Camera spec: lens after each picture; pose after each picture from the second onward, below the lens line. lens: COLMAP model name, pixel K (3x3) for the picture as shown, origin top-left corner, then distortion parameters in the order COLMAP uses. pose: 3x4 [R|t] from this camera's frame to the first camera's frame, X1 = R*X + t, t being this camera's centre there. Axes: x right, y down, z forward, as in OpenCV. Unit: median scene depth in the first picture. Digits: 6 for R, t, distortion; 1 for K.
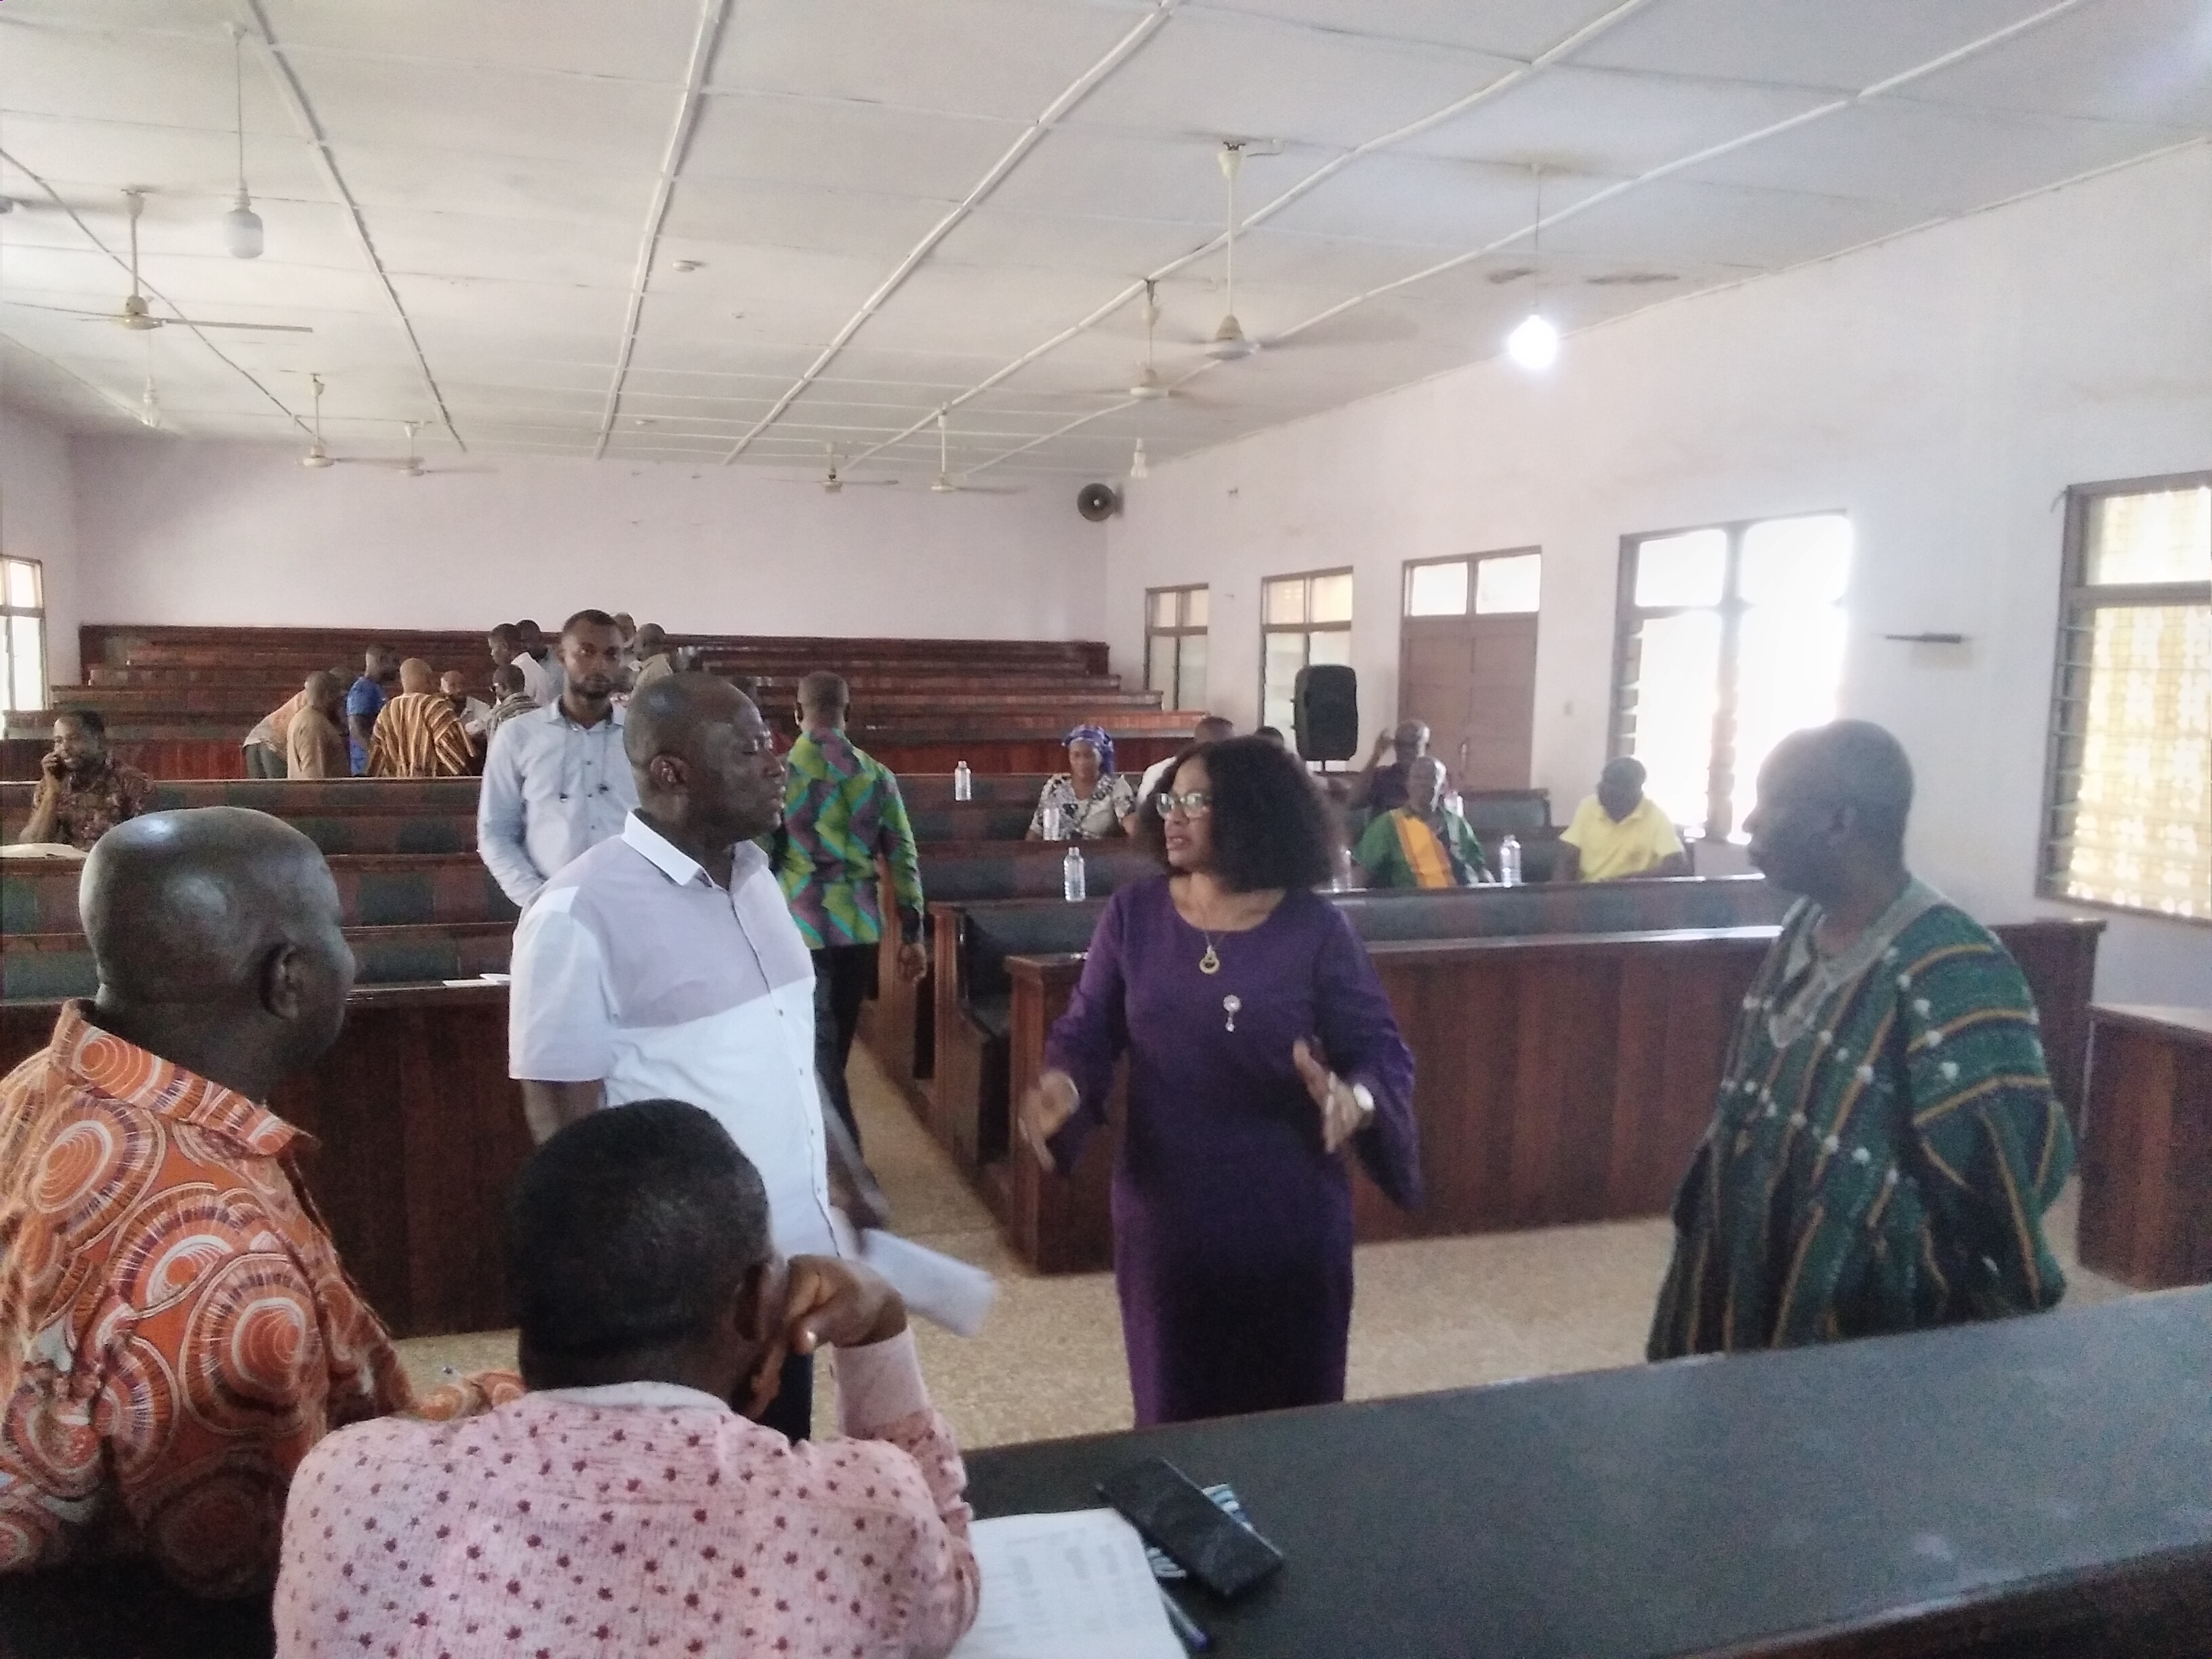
lens RADIAL K [[1626.2, 0, 1099.8], [0, 1626.2, 828.8], [0, 0, 1]] dist [0.043316, -0.006759]
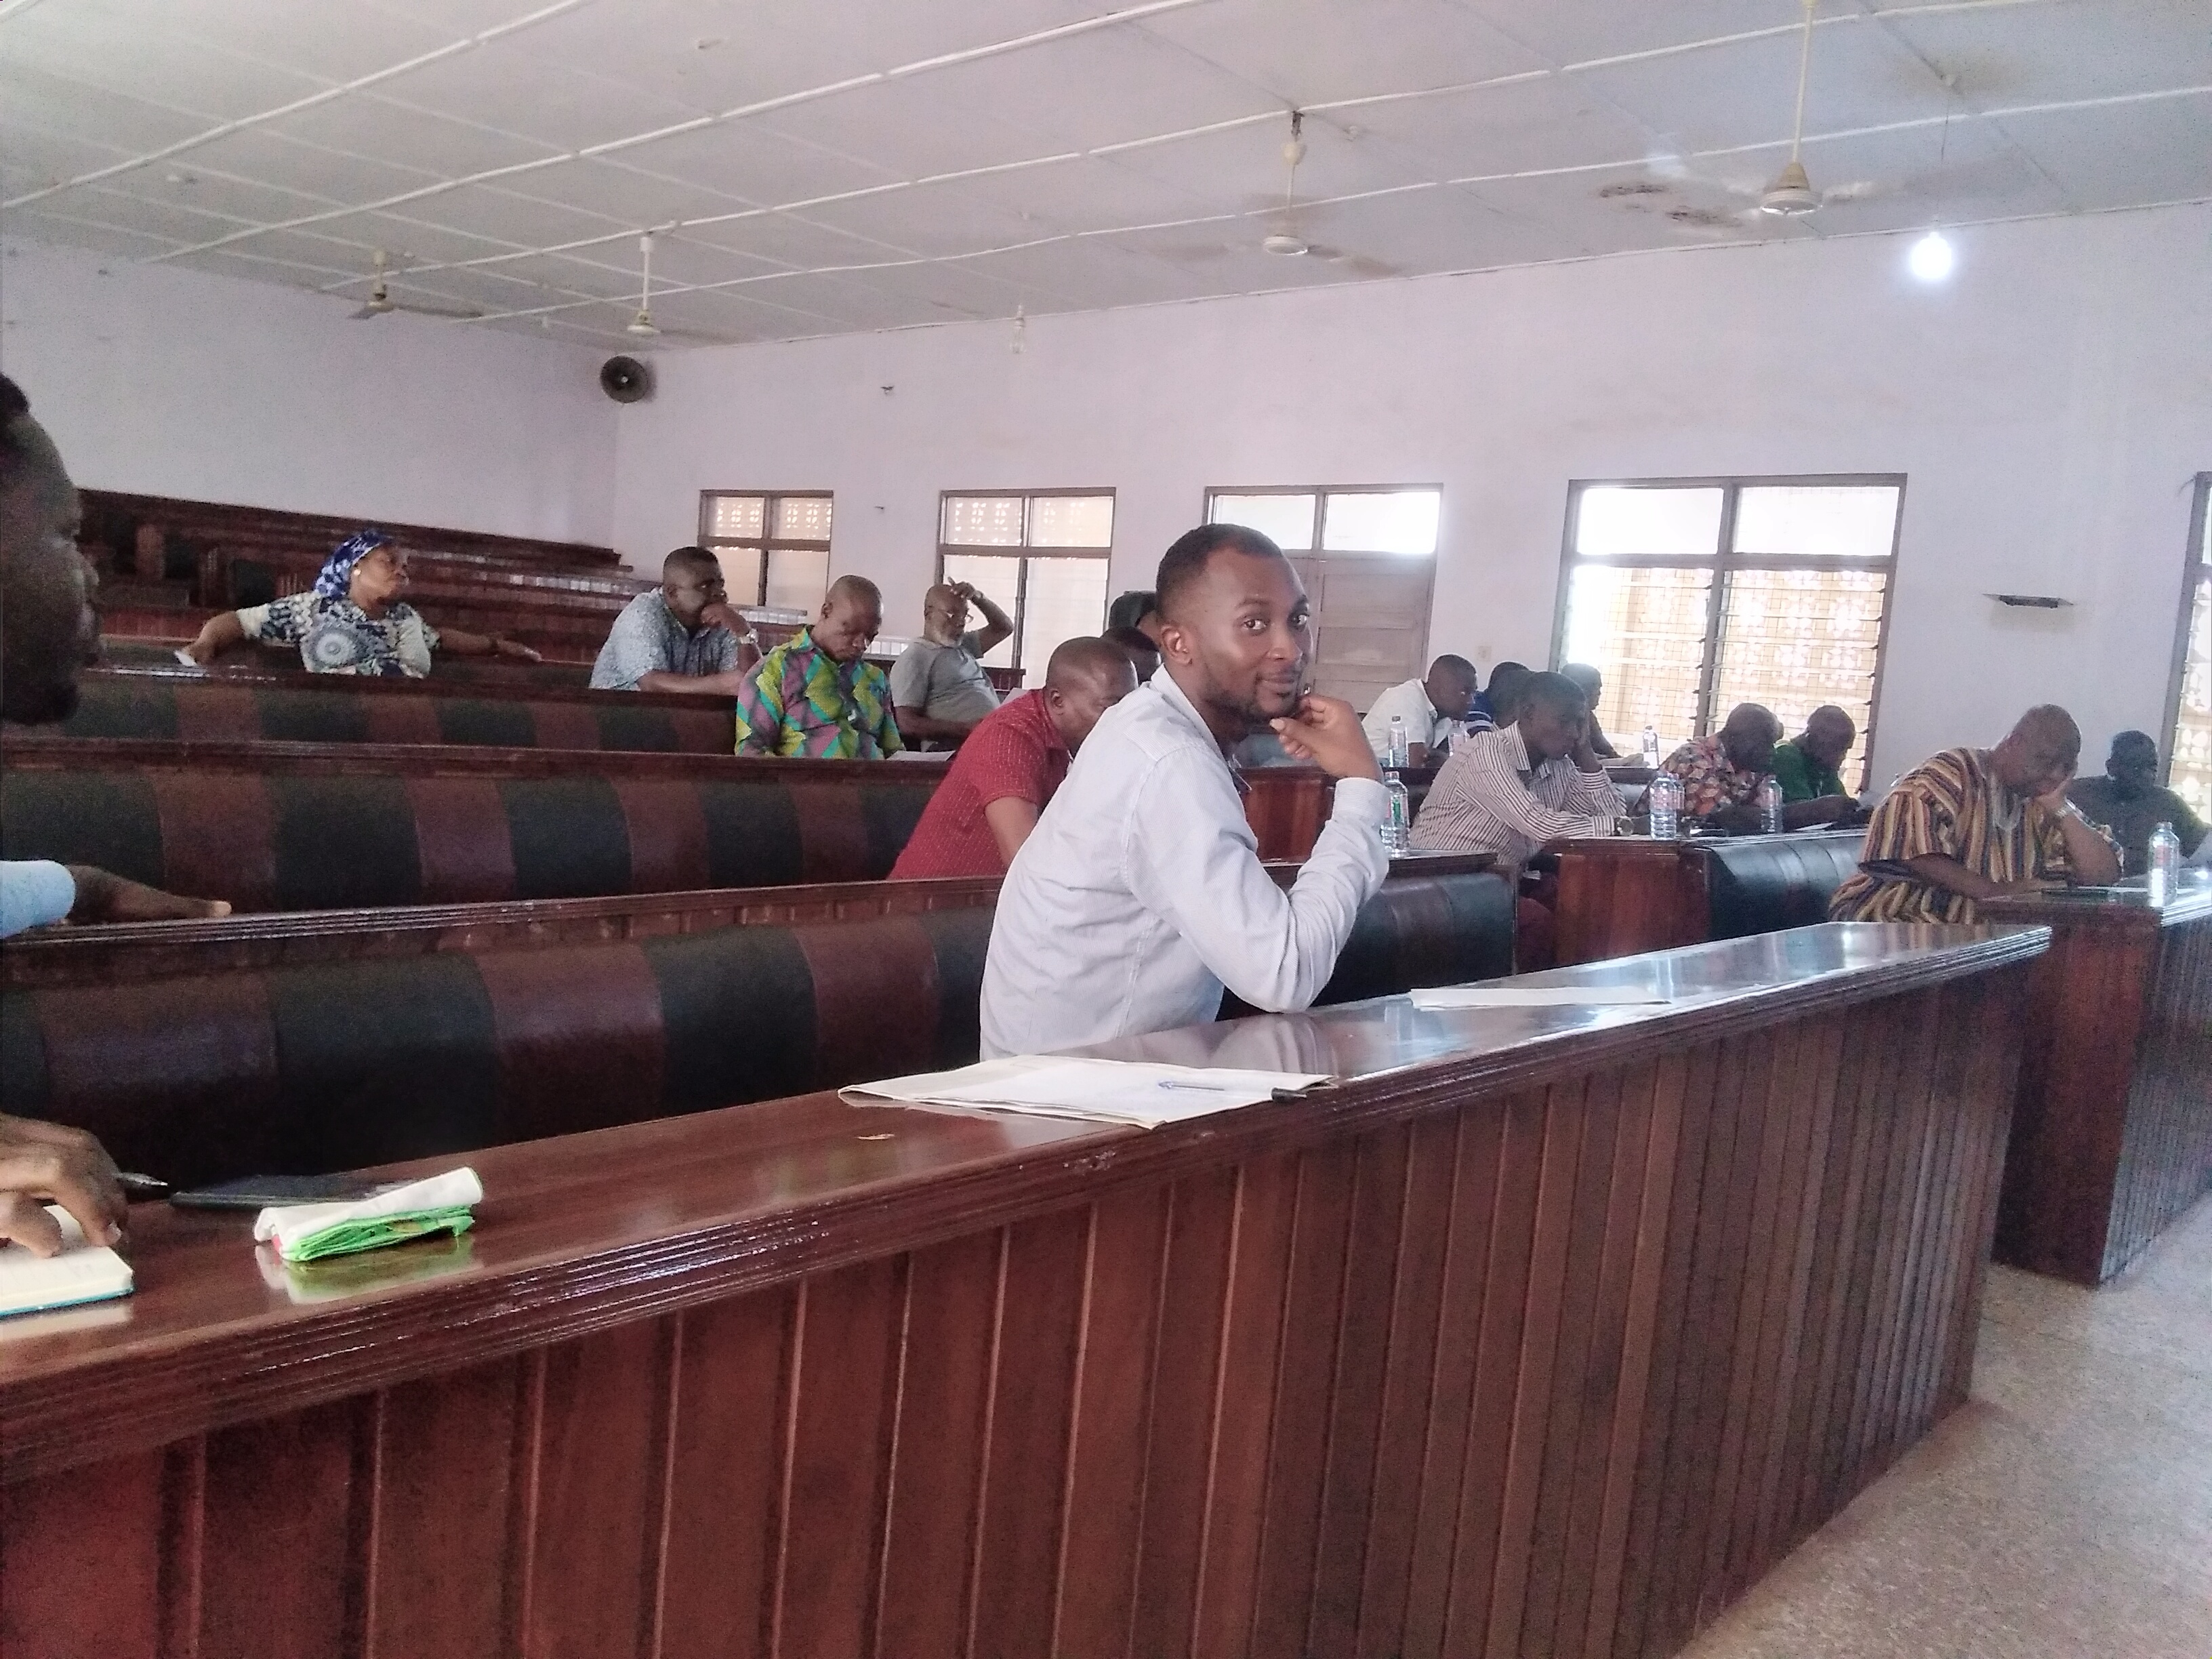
lens RADIAL K [[1626.2, 0, 1107.0], [0, 1626.2, 835.1], [0, 0, 1]] dist [0.043316, -0.006759]
pose [[0.856042, -0.002831, 0.516899, -0.303402], [-0.013662, 0.999512, 0.028099, 0.008577], [-0.516726, -0.031116, 0.855585, 0.195834]]
